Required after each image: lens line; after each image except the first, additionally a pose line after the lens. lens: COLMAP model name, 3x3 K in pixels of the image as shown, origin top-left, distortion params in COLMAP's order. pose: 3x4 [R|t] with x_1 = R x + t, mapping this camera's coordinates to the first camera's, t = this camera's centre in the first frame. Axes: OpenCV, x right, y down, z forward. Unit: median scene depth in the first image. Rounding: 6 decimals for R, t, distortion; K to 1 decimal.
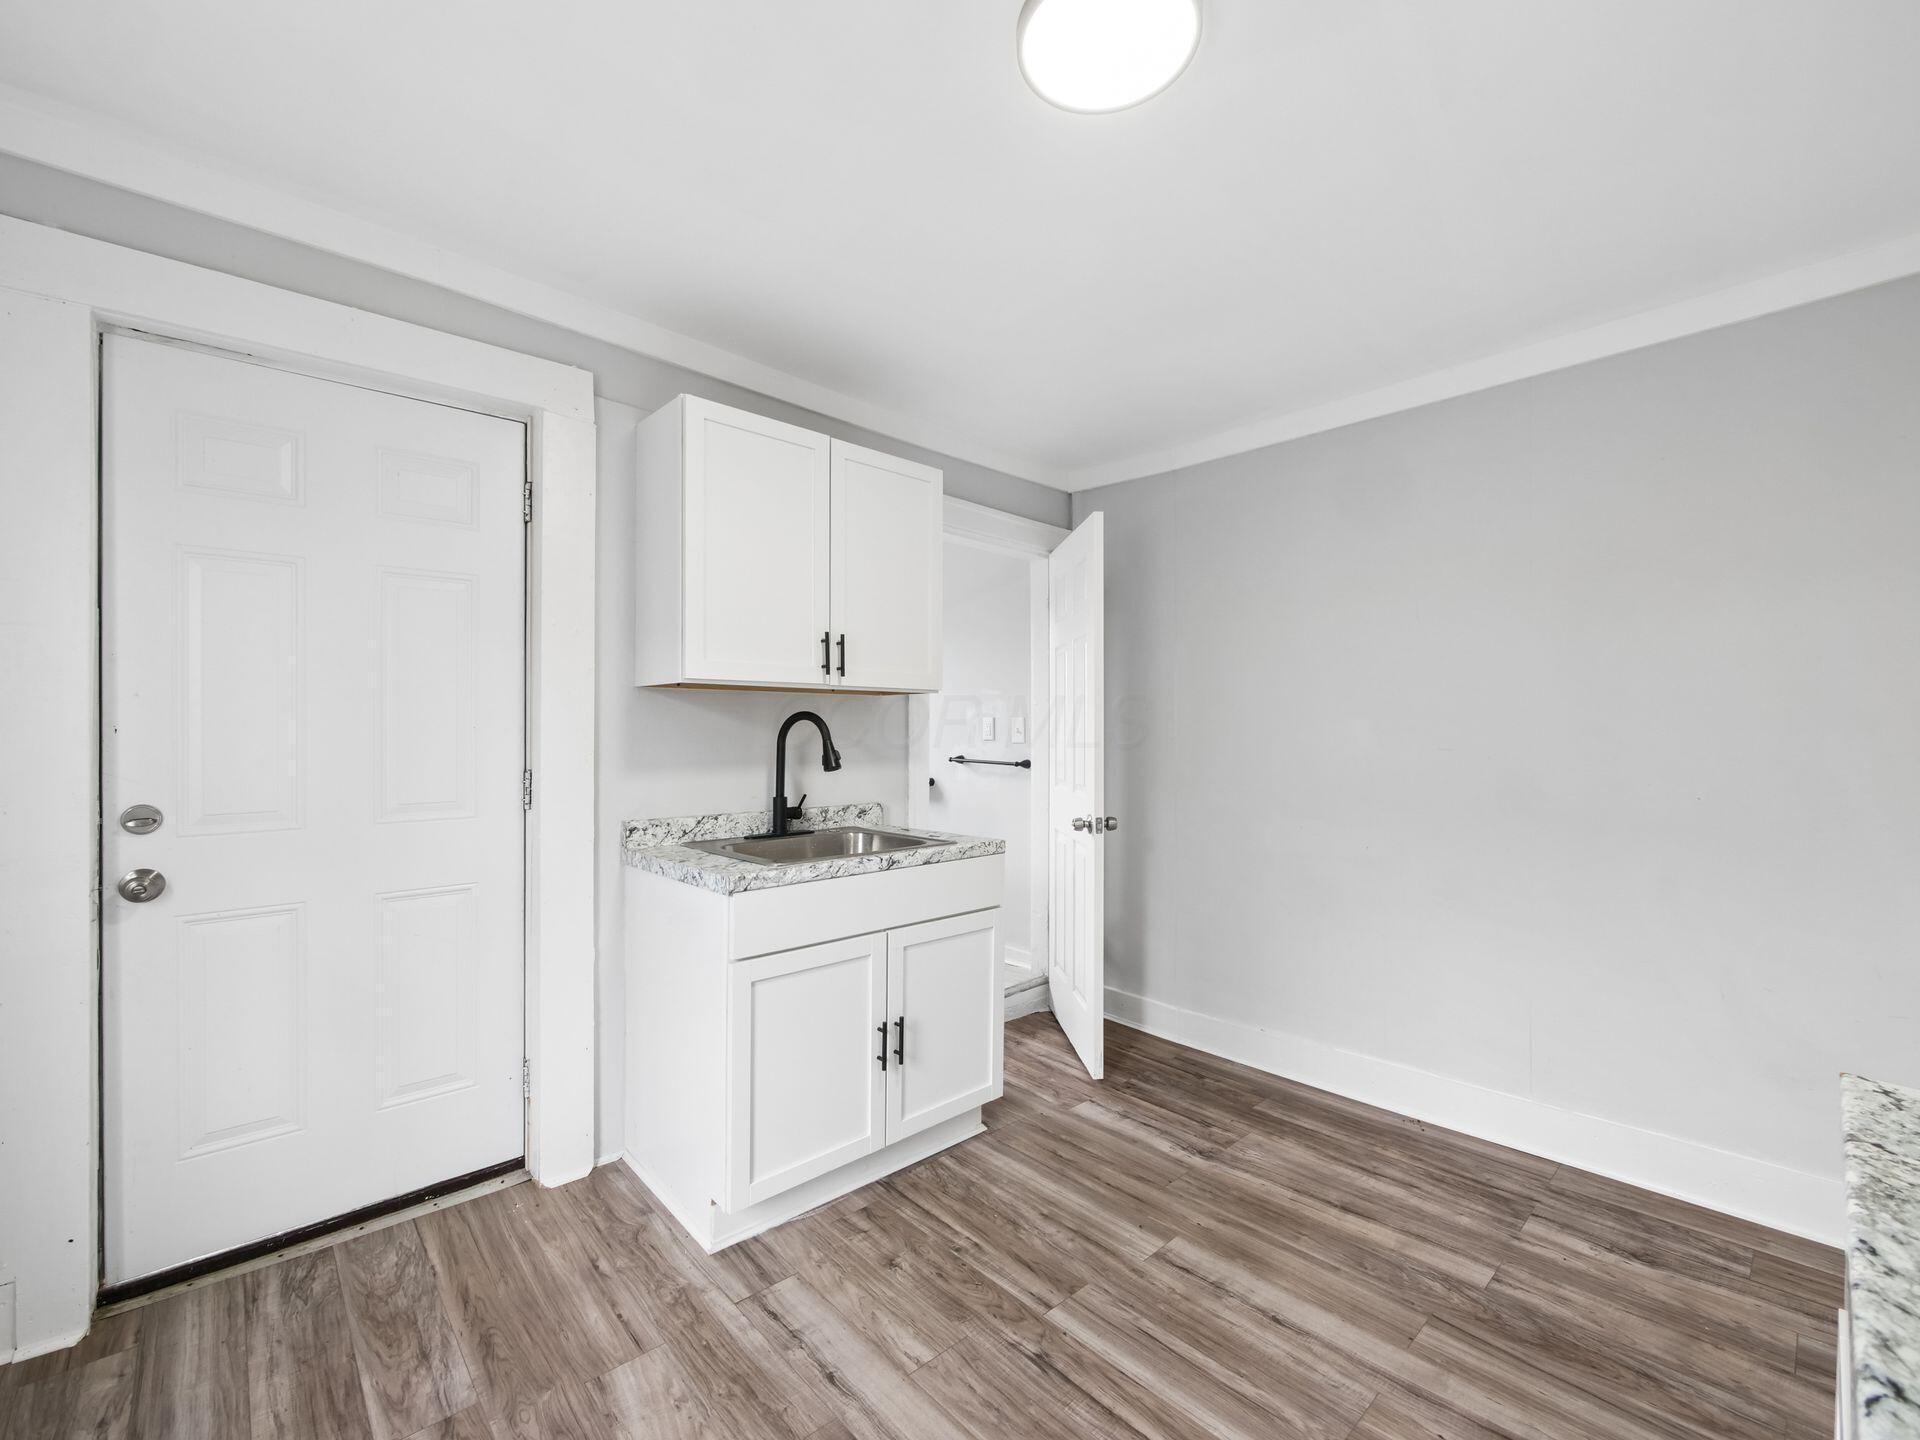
lens RADIAL K [[815.9, 0, 971.8], [0, 815.9, 734.8], [0, 0, 1]] dist [-0.005424, 0.000809]
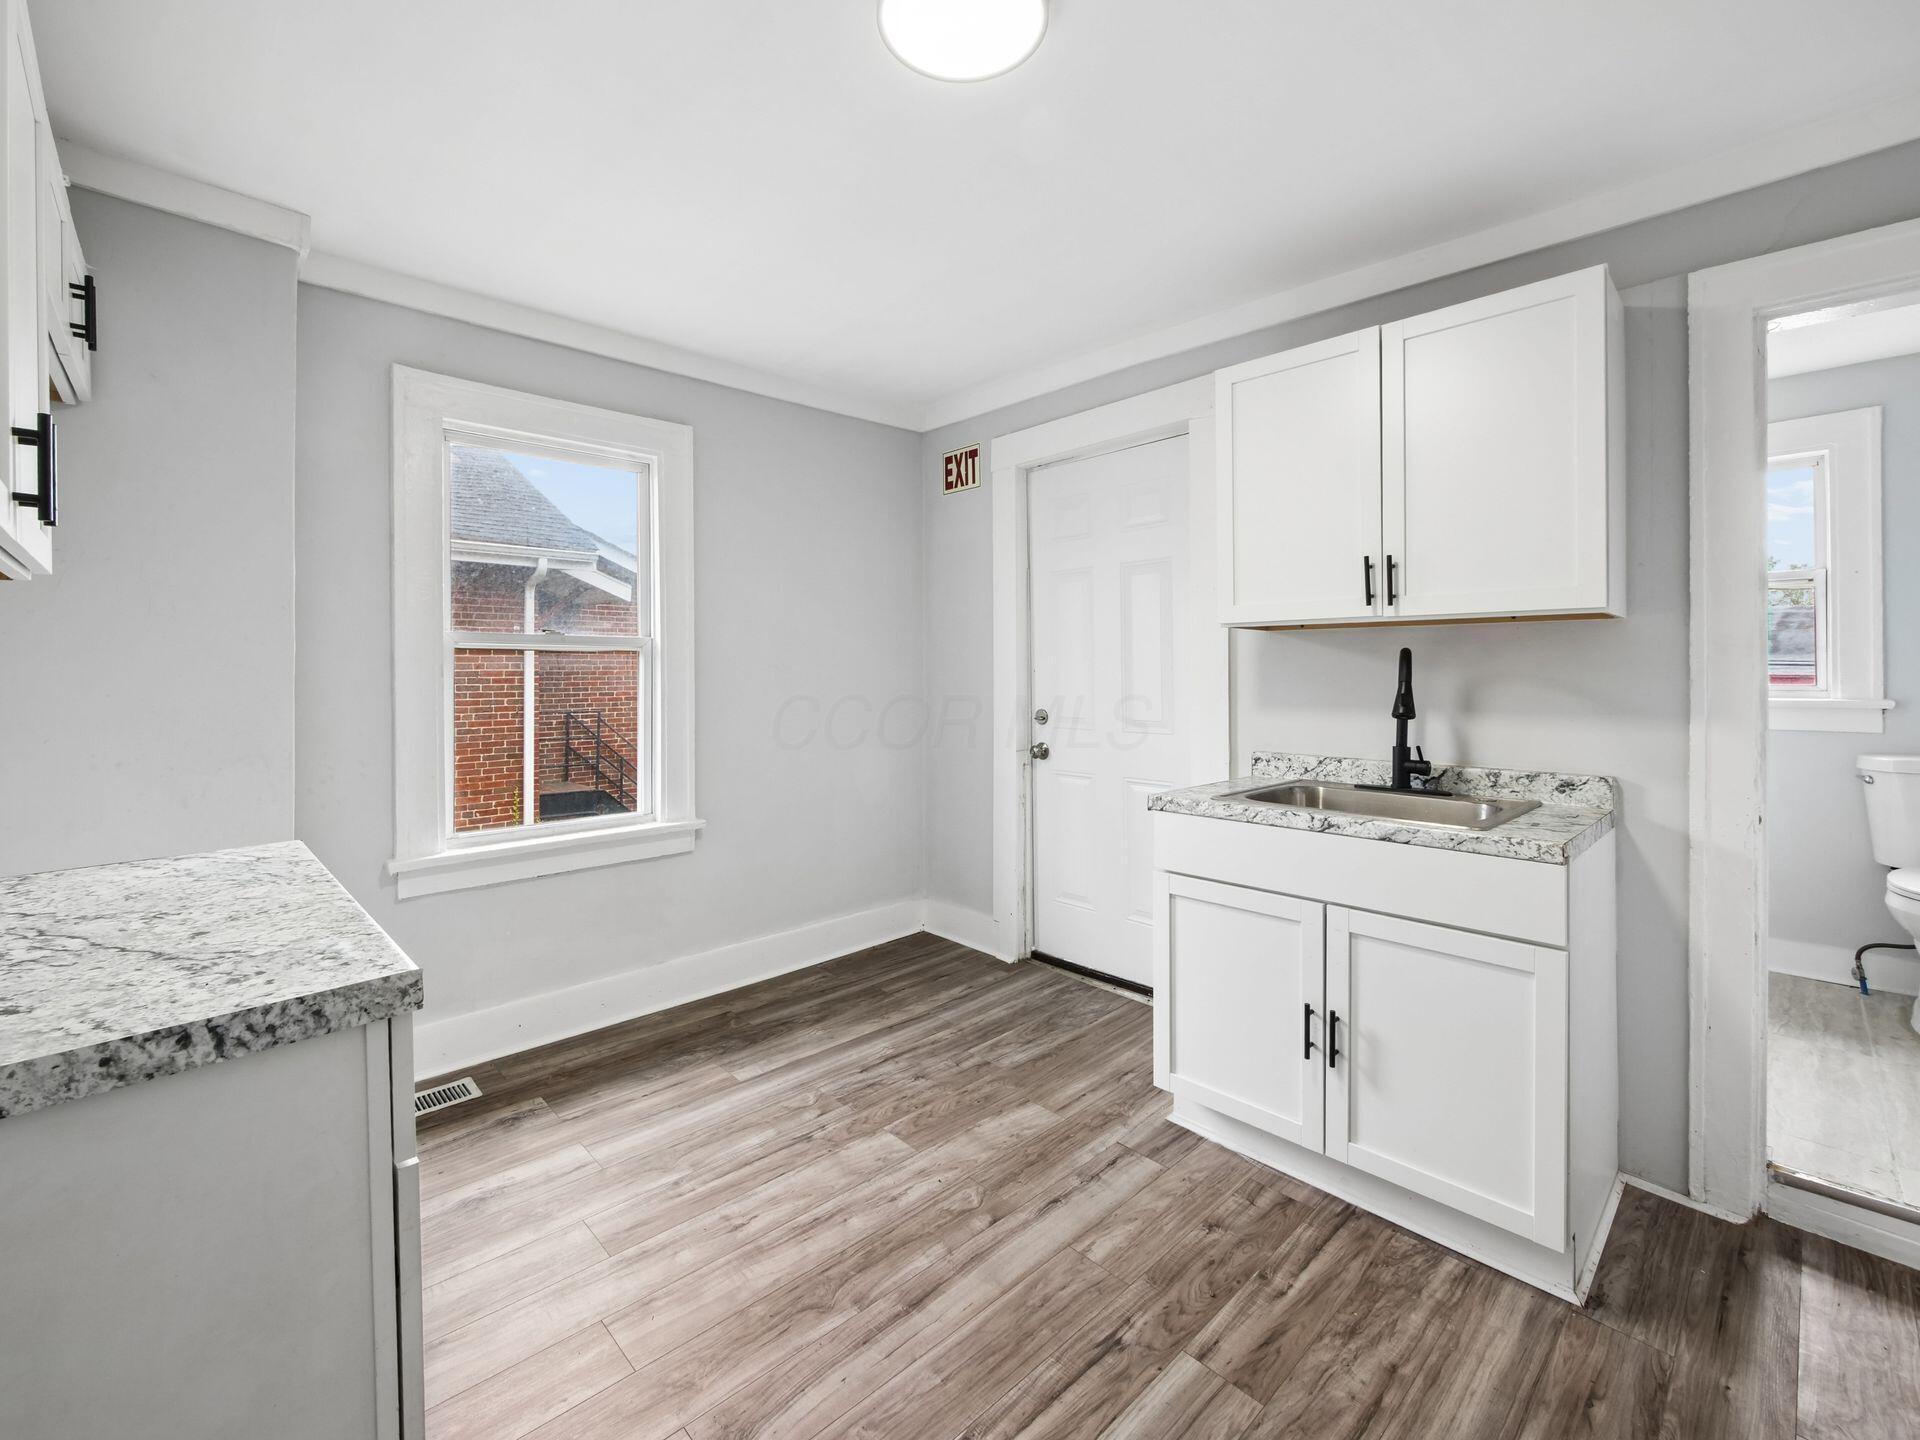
lens RADIAL K [[815.9, 0, 925.4], [0, 815.9, 683.3], [0, 0, 1]] dist [-0.005424, 0.000809]
pose [[-0.002157, 0.011804, -0.999928, 0.885953], [-0.000810, 0.999930, 0.011806, -0.000828], [0.999997, 0.000835, -0.002148, 0.689521]]
